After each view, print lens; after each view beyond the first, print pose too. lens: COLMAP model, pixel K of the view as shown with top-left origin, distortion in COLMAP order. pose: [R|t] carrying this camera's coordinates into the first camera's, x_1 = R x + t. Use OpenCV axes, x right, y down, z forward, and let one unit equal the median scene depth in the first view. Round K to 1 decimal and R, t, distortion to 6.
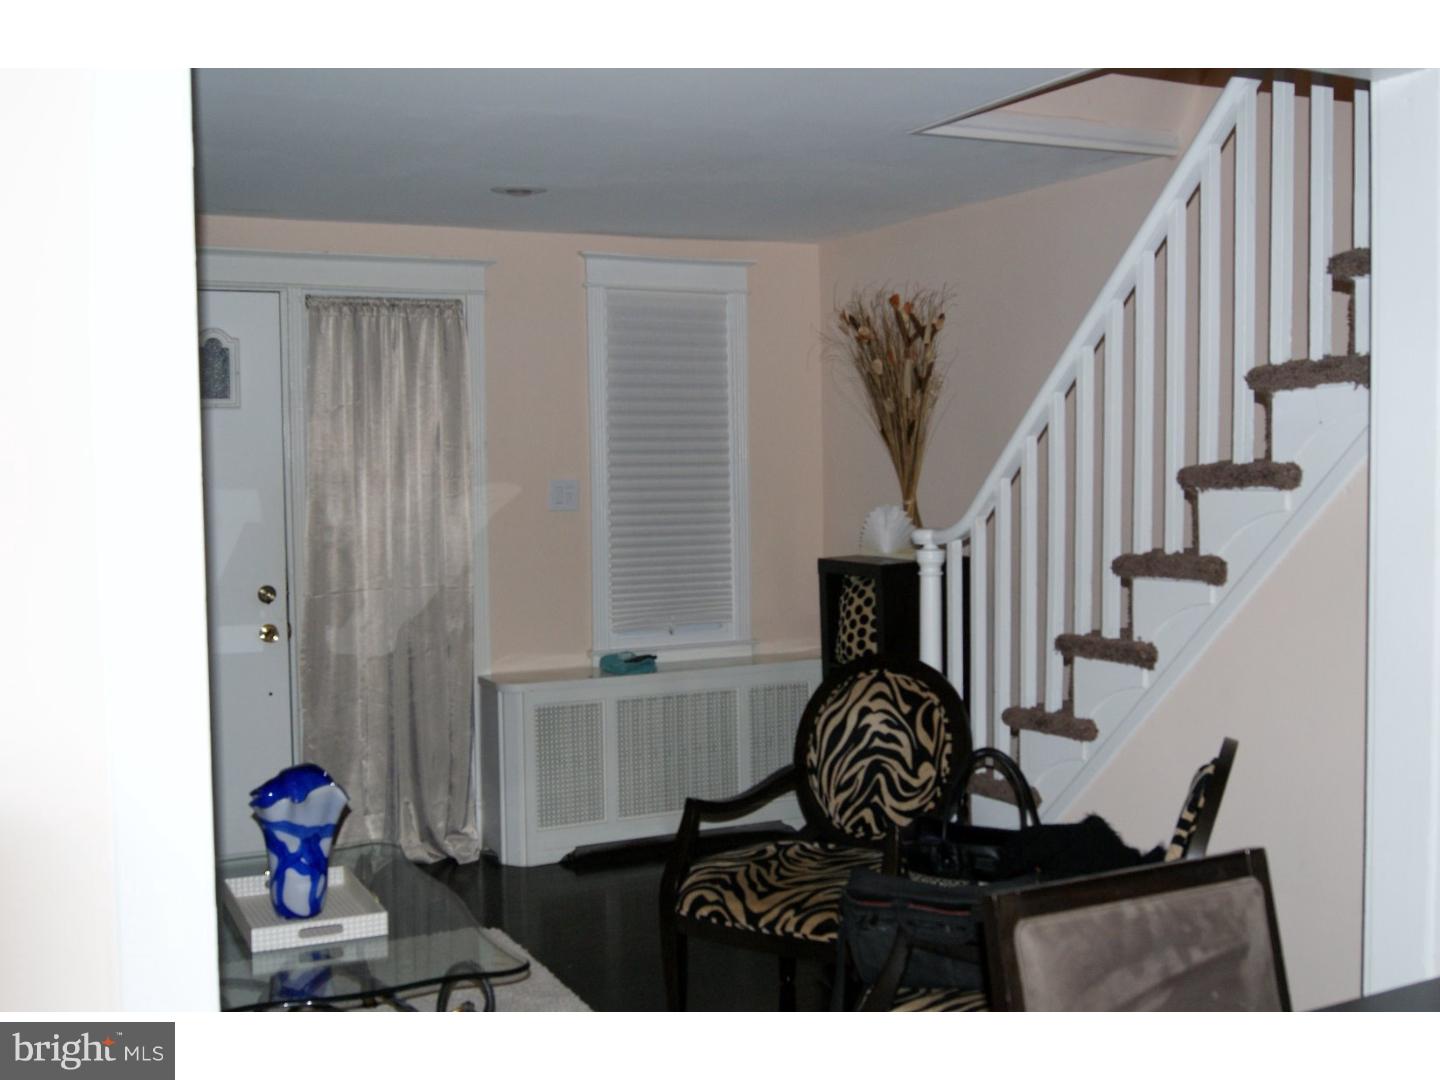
lens RADIAL K [[1535.5, 0, 720.0], [0, 1535.5, 540.0], [0, 0, 1]] dist [-0.009139, -0.005669]
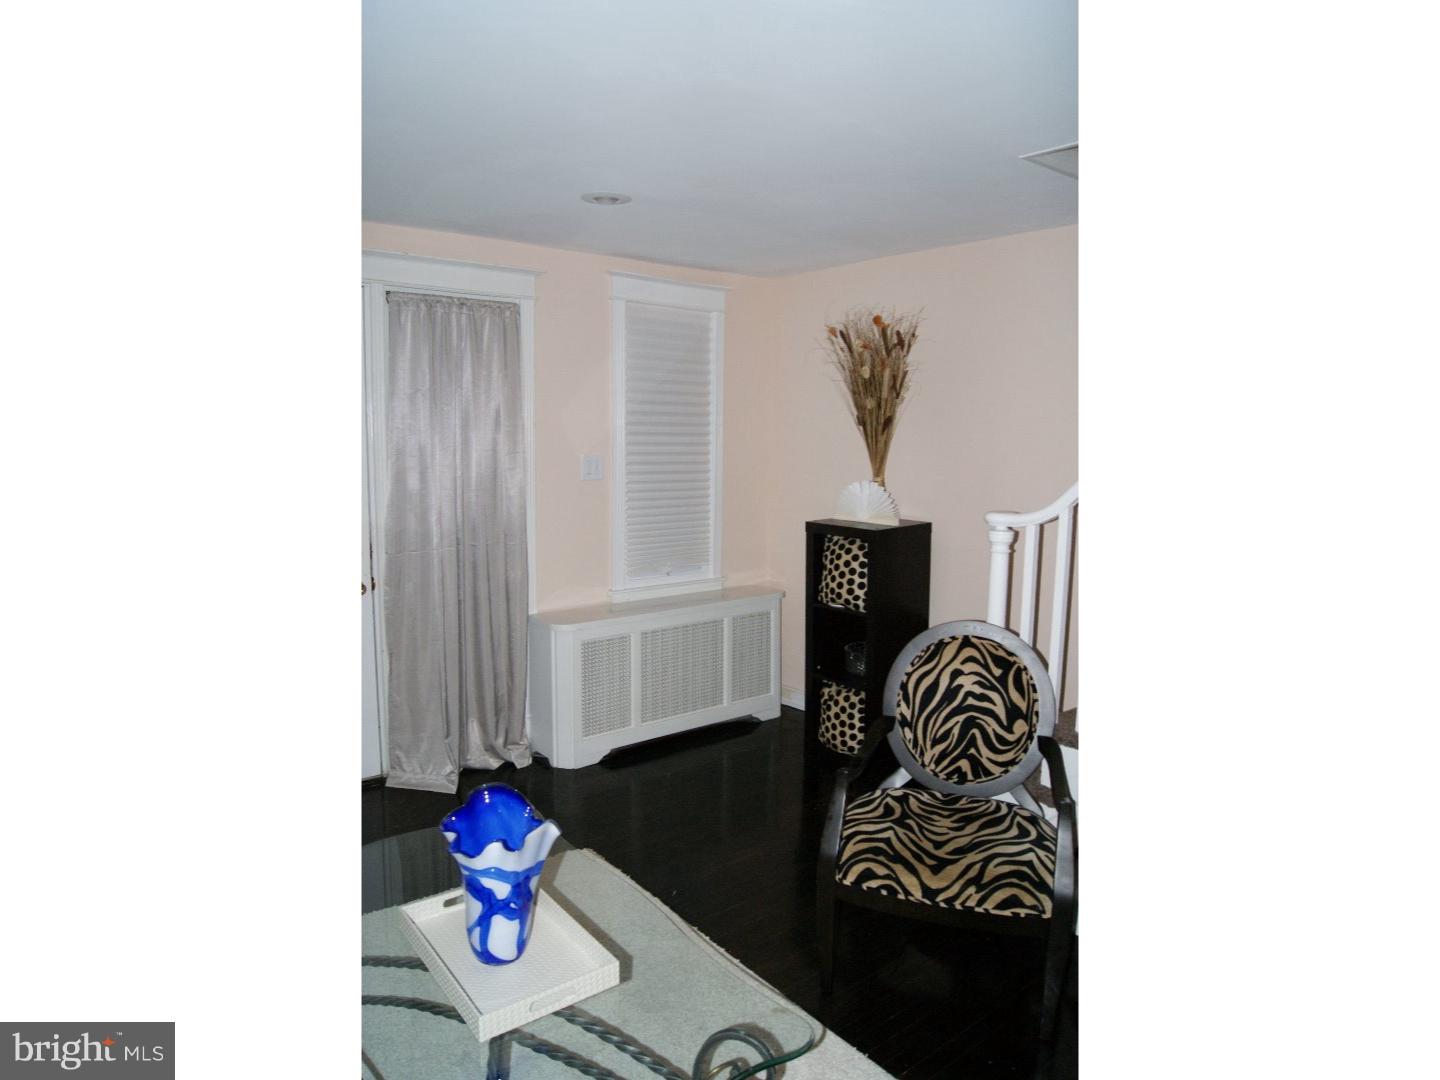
lens RADIAL K [[868.2, 0, 720.0], [0, 868.2, 540.0], [0, 0, 1]] dist [-0.063341, 0.000706]
pose [[0.978088, -0.002141, 0.208181, -0.164460], [-0.012515, 0.997534, 0.069057, -0.022883], [-0.207816, -0.070150, 0.975649, 0.324734]]
